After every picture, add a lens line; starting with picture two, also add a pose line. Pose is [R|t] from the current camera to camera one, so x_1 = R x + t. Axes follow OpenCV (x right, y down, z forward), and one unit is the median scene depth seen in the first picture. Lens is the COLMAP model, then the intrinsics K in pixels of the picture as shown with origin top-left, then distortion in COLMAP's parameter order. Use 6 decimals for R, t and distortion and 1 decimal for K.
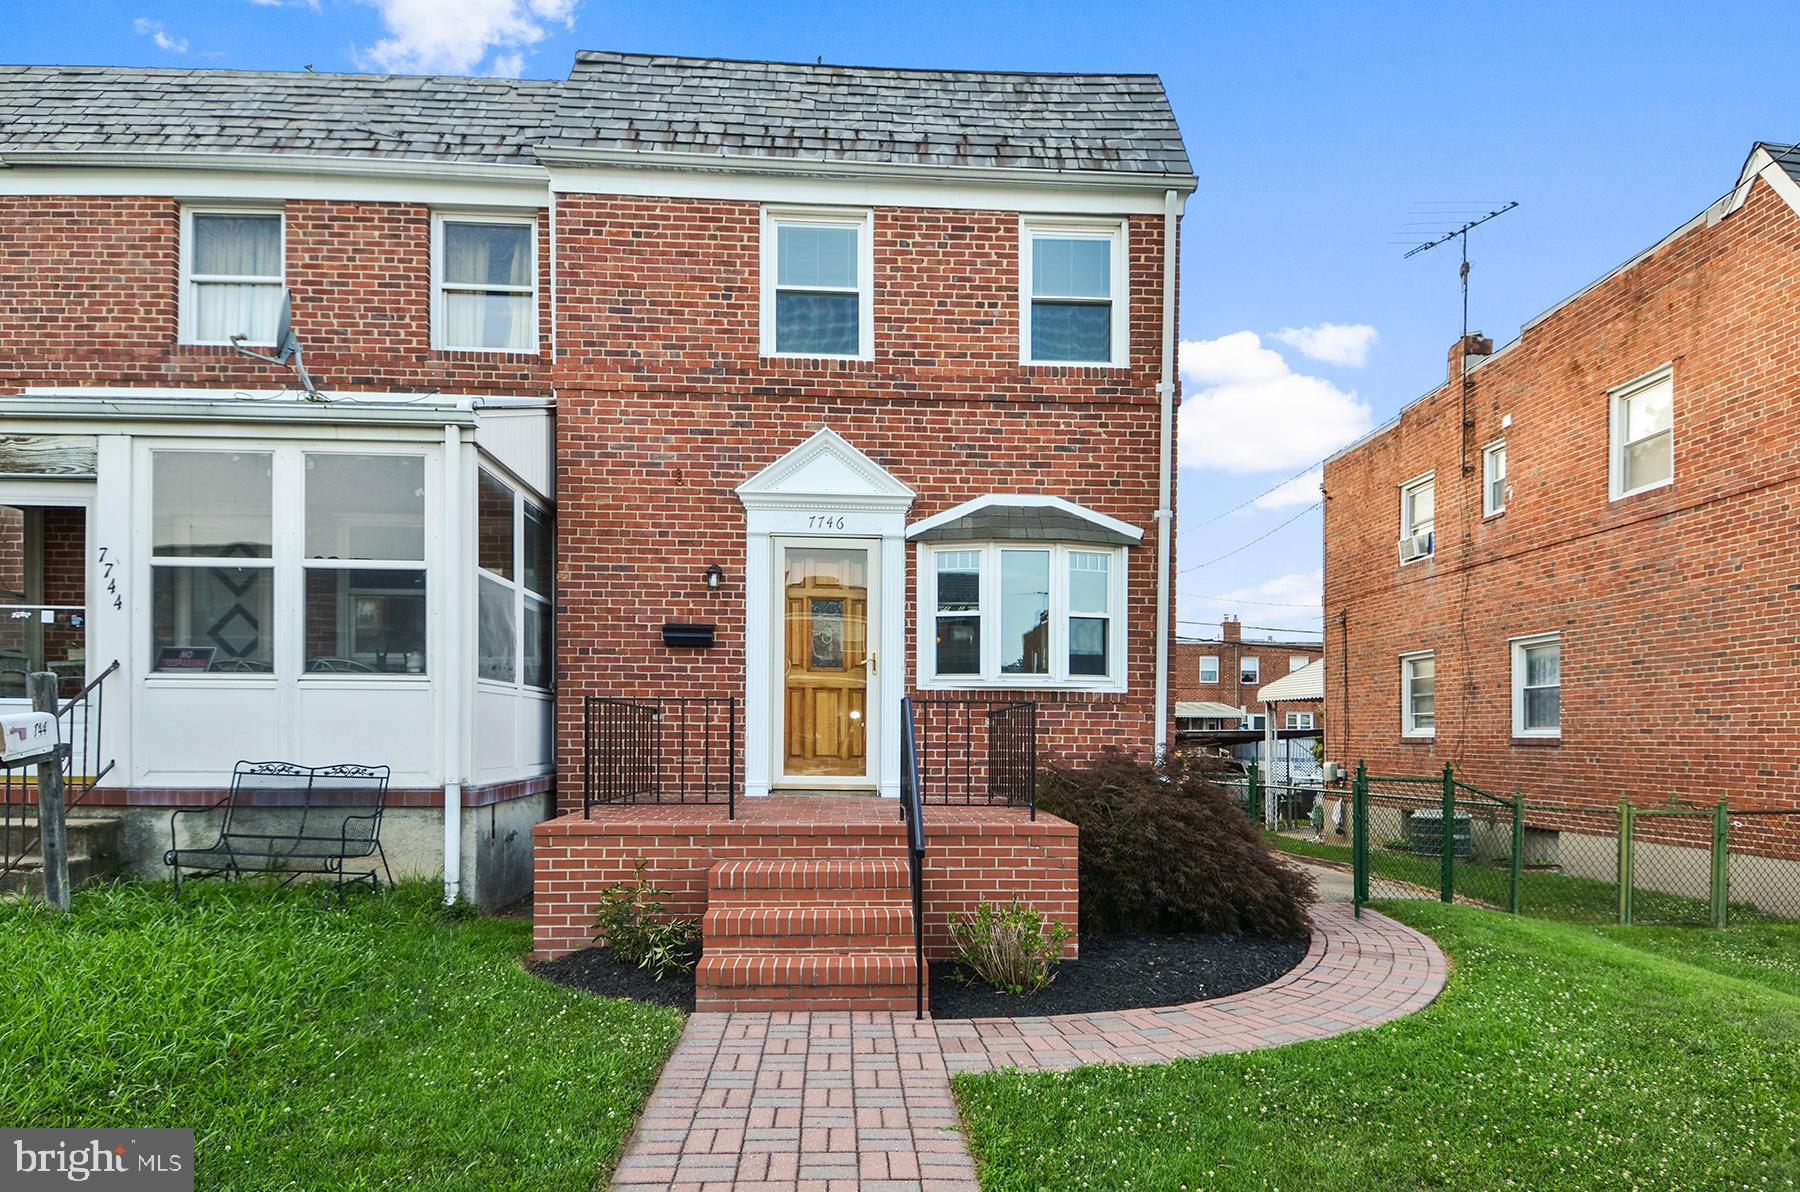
lens RADIAL K [[978.7, 0, 1028.4], [0, 978.7, 660.7], [0, 0, 1]] dist [0.029881, -0.030579]
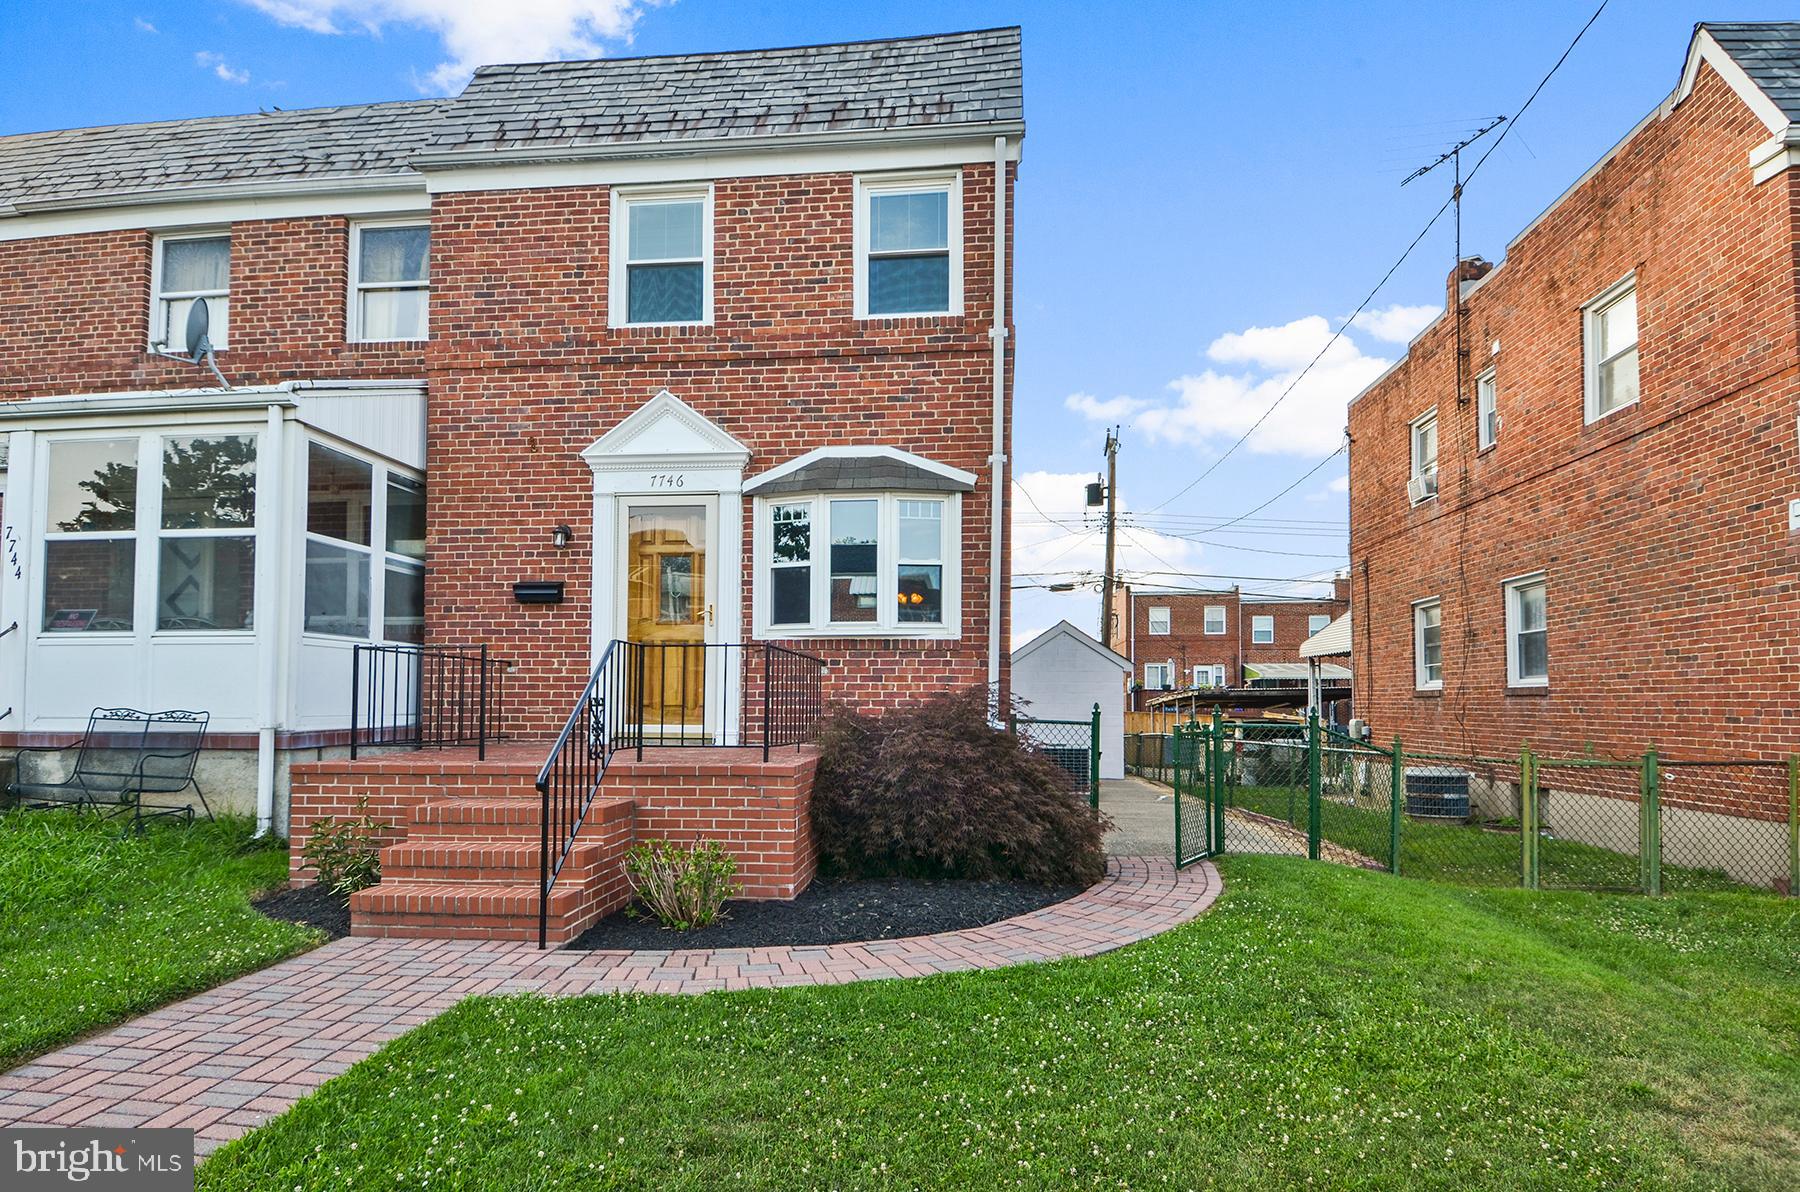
lens RADIAL K [[978.7, 0, 1025.1], [0, 978.7, 594.5], [0, 0, 1]] dist [0.029881, -0.030579]
pose [[0.987306, -0.026792, -0.156551, 0.316270], [0.021305, 0.999102, -0.036619, 0.024928], [0.157392, 0.032819, 0.986991, 0.030549]]
